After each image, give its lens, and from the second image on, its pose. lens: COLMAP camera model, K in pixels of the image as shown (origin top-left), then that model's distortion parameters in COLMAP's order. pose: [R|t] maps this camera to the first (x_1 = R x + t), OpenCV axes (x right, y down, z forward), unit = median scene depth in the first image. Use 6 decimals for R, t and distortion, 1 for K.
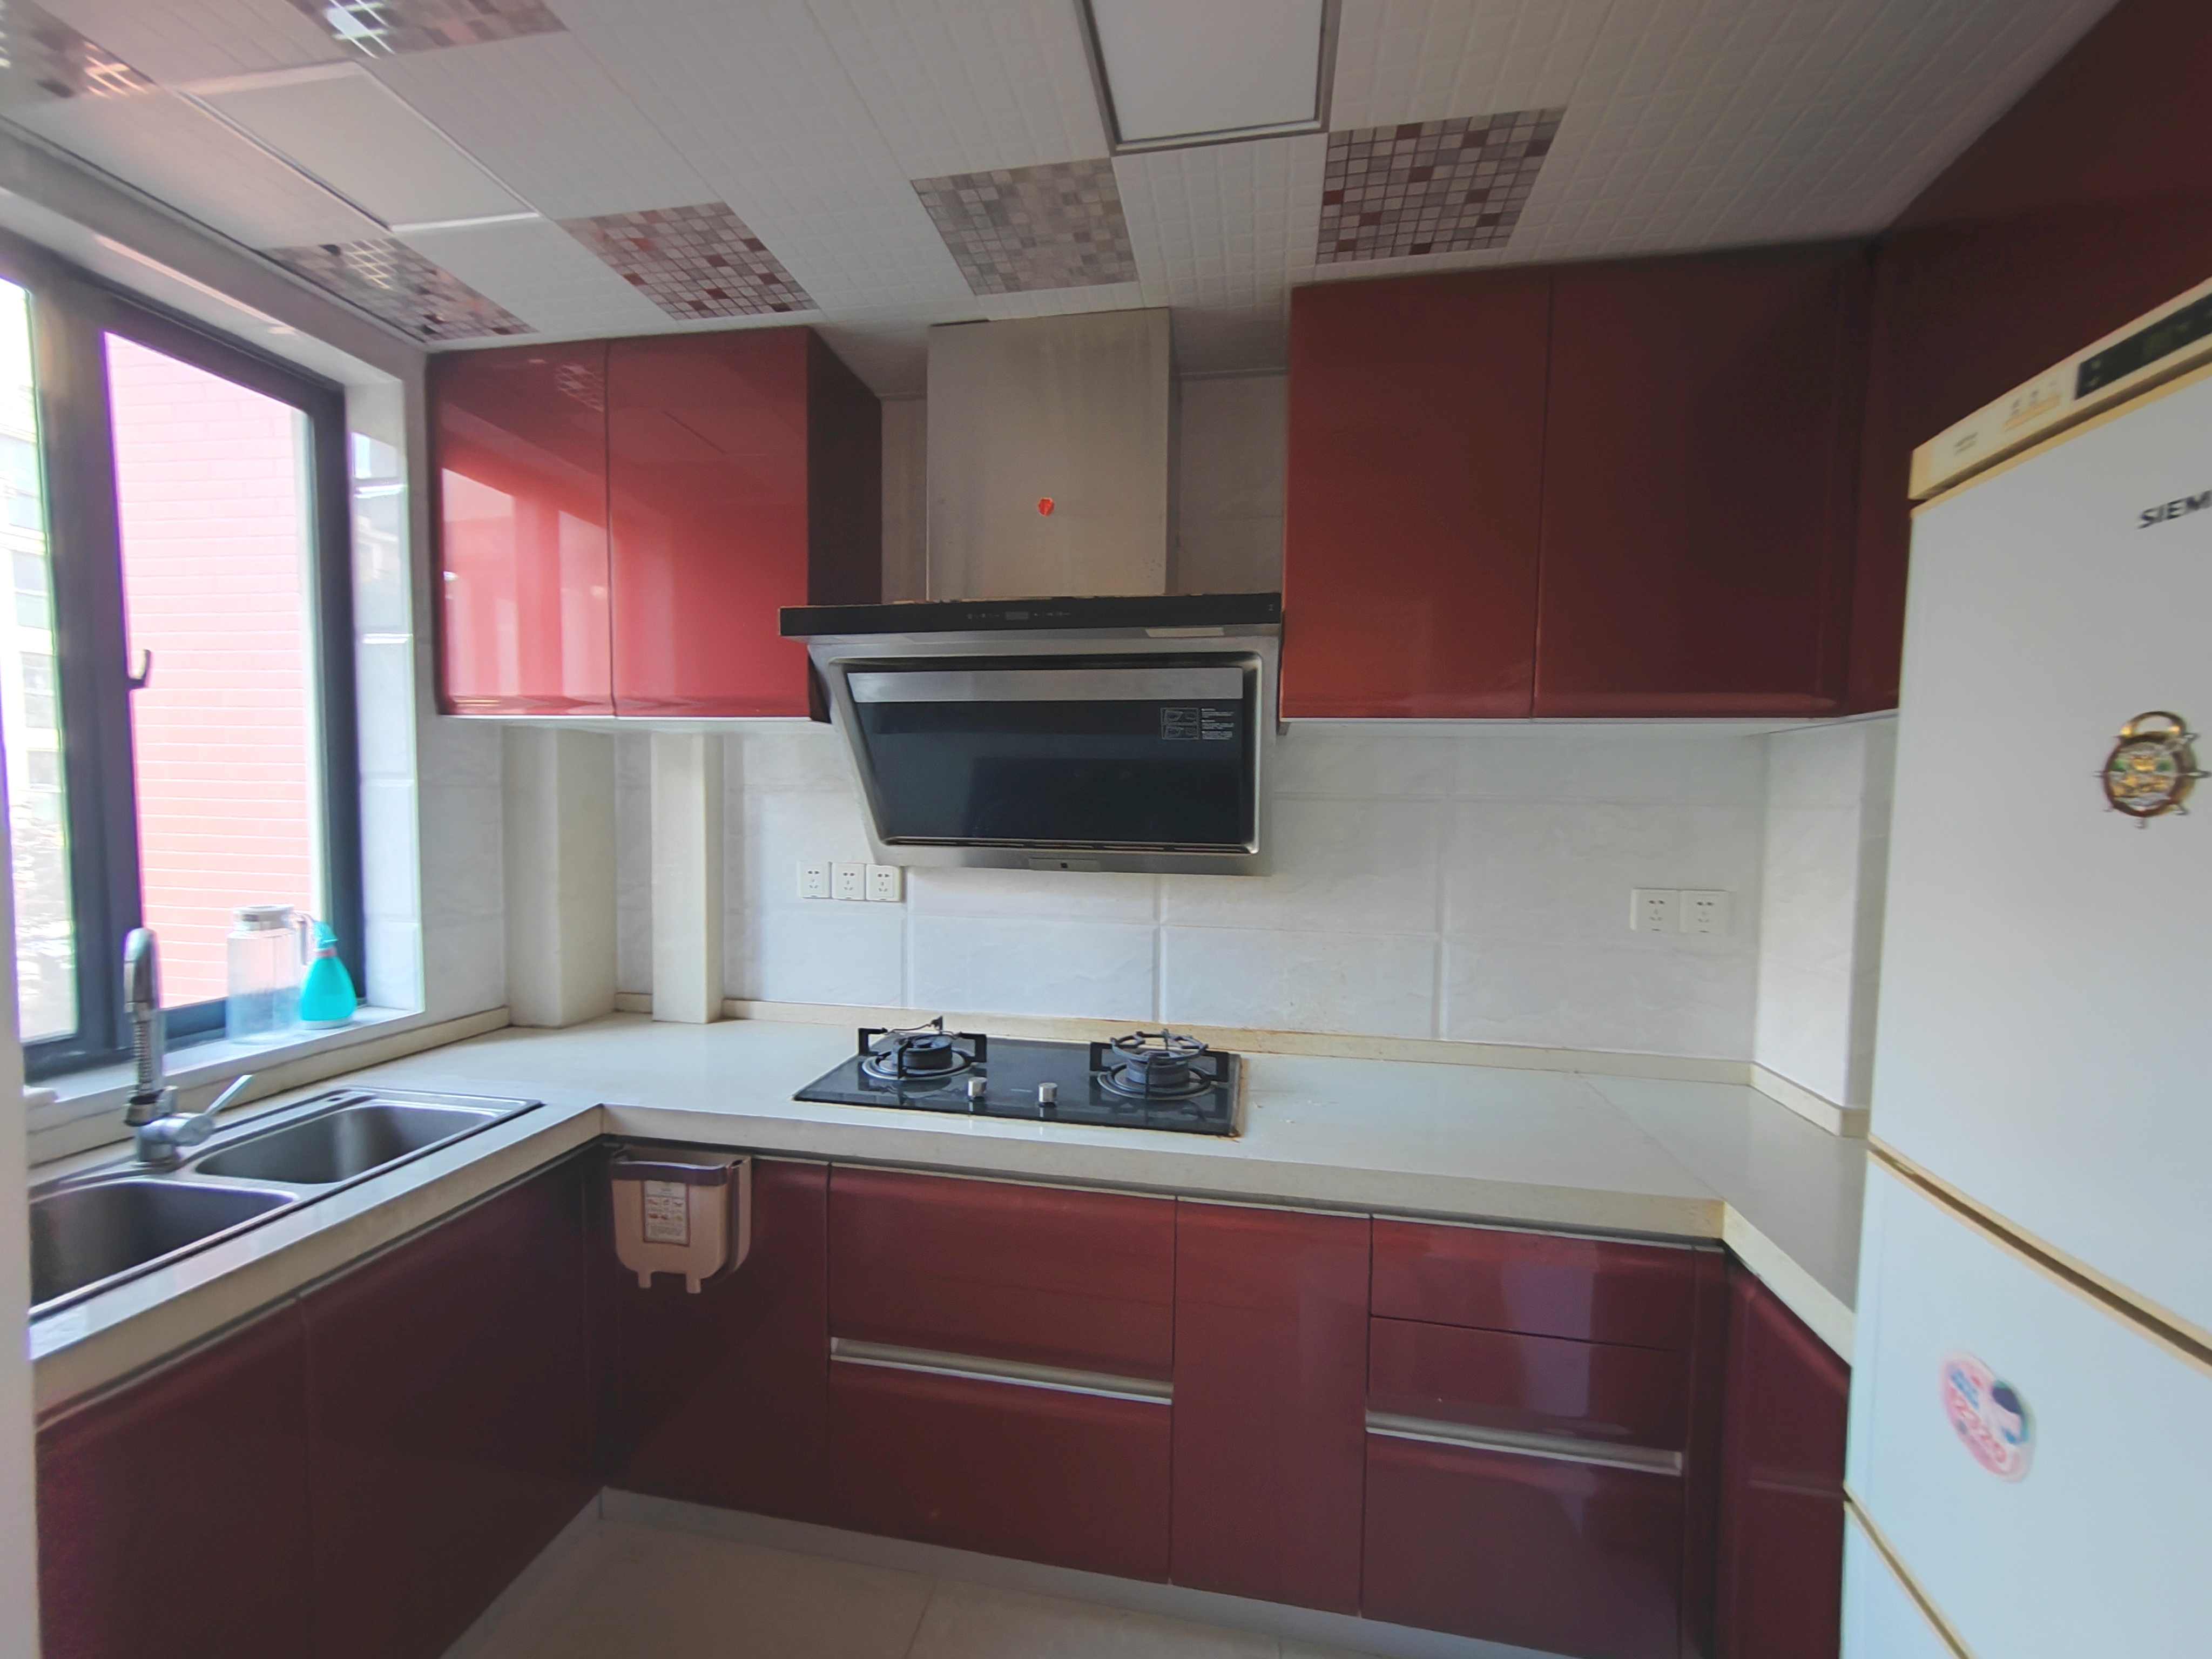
lens RADIAL K [[871.0, 0, 1094.1], [0, 871.0, 854.4], [0, 0, 1]] dist [0.001715, 0.000261]
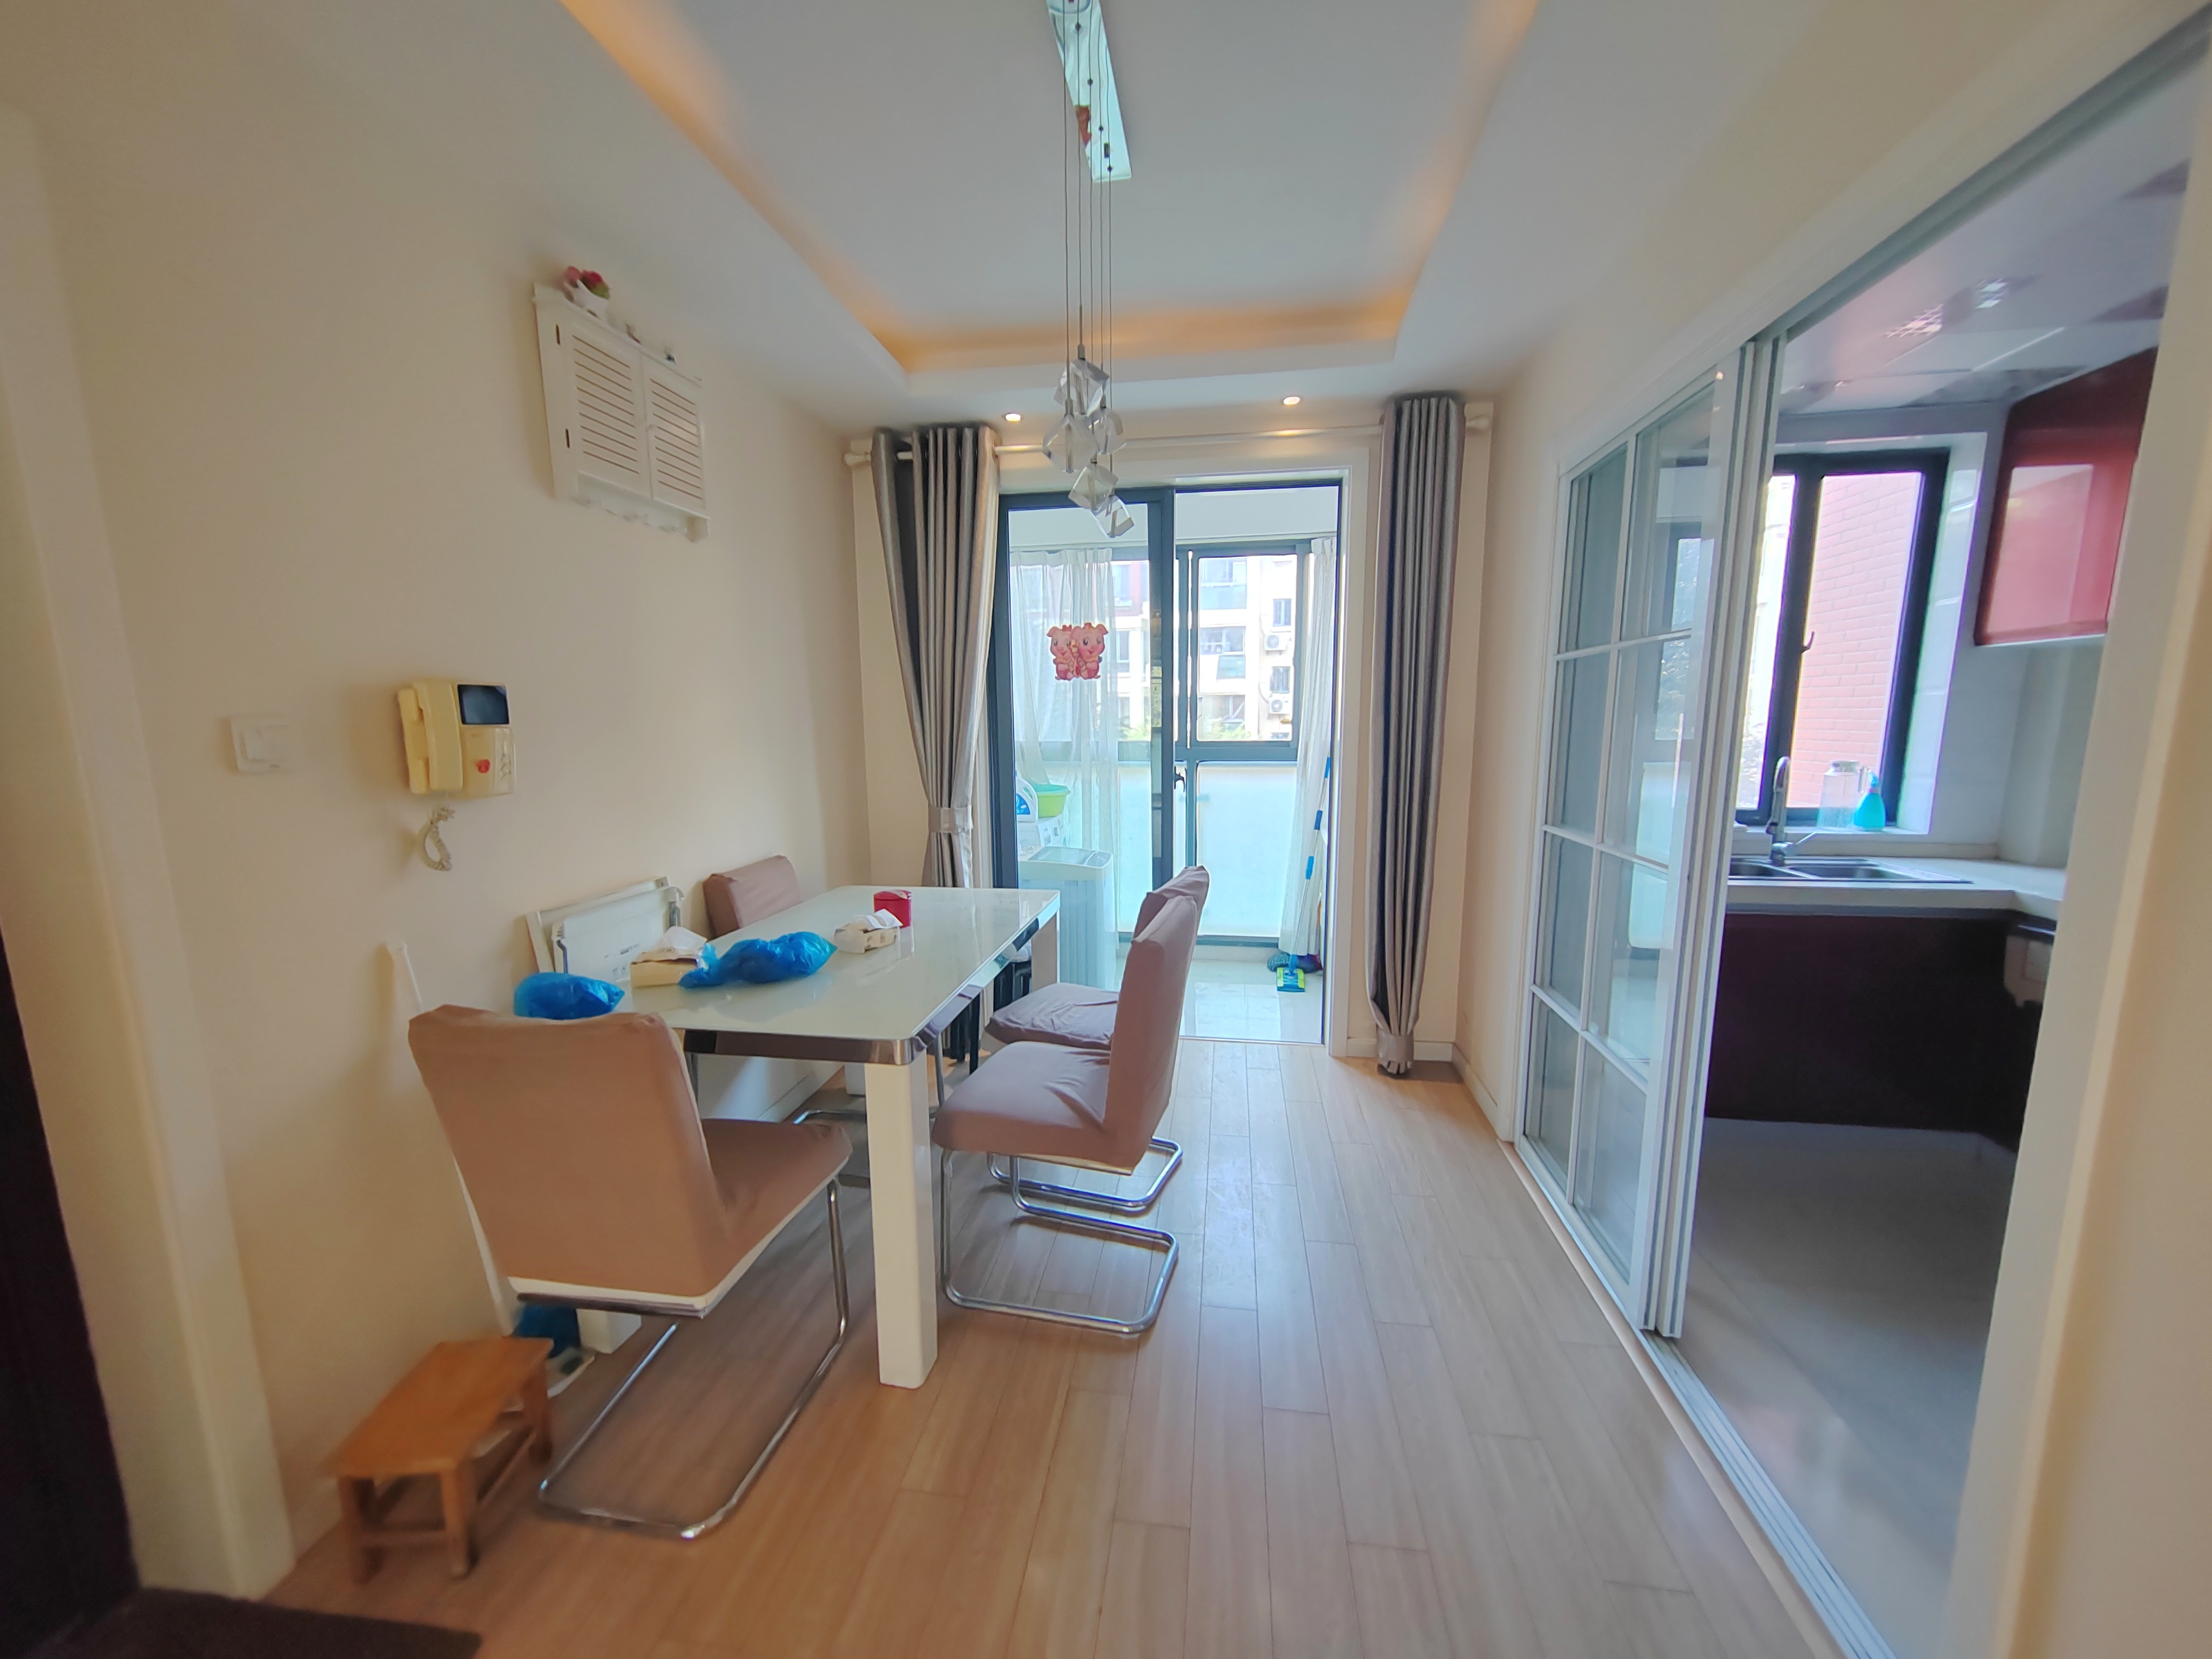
lens RADIAL K [[871.0, 0, 1094.1], [0, 871.0, 854.4], [0, 0, 1]] dist [0.001715, 0.000261]
pose [[0.051554, 0.139513, -0.988877, 0.872147], [-0.057411, 0.988971, 0.136533, 0.096938], [0.997019, 0.049733, 0.058995, -0.732669]]
